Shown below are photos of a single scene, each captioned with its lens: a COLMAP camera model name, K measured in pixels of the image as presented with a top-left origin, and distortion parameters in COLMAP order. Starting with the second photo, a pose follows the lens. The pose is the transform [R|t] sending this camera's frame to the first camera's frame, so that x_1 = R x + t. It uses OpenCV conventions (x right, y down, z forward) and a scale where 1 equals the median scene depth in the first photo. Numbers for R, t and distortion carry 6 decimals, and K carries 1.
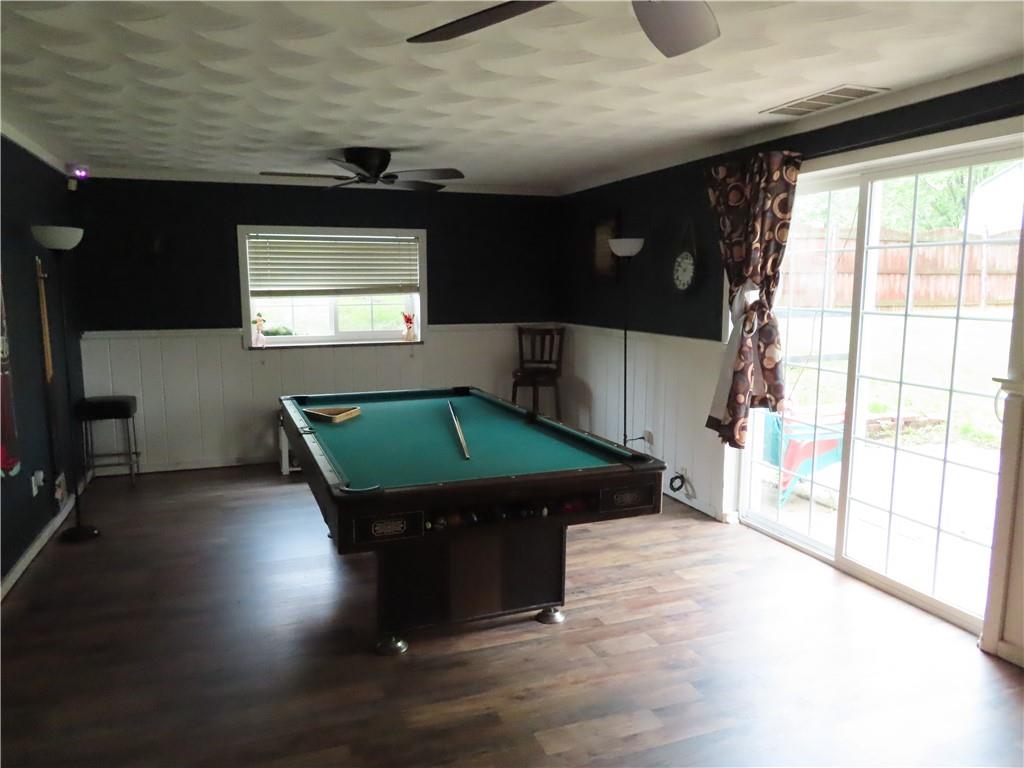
lens RADIAL K [[727.9, 0, 511.1], [0, 727.9, 382.9], [0, 0, 1]] dist [-0.009569, 0.000557]
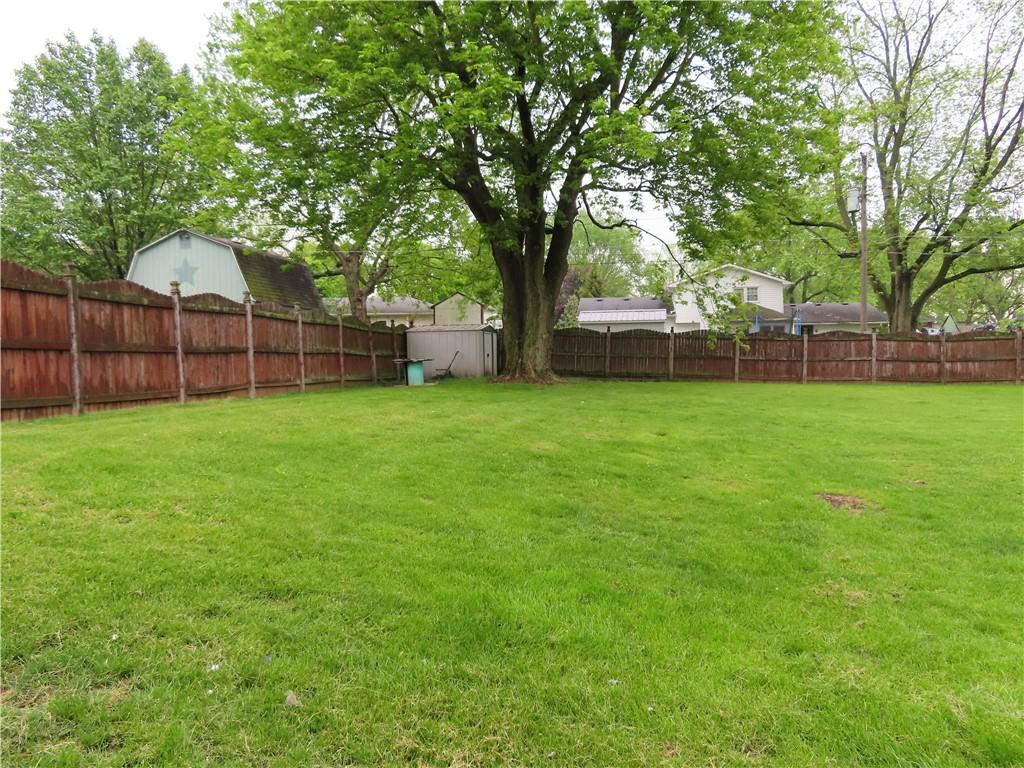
lens RADIAL K [[727.9, 0, 511.1], [0, 727.9, 382.9], [0, 0, 1]] dist [-0.009569, 0.000557]
pose [[0.494143, -0.025433, 0.869008, 0.170126], [0.120115, 0.991983, -0.039268, -0.046497], [-0.861043, 0.123785, 0.493237, 0.324164]]
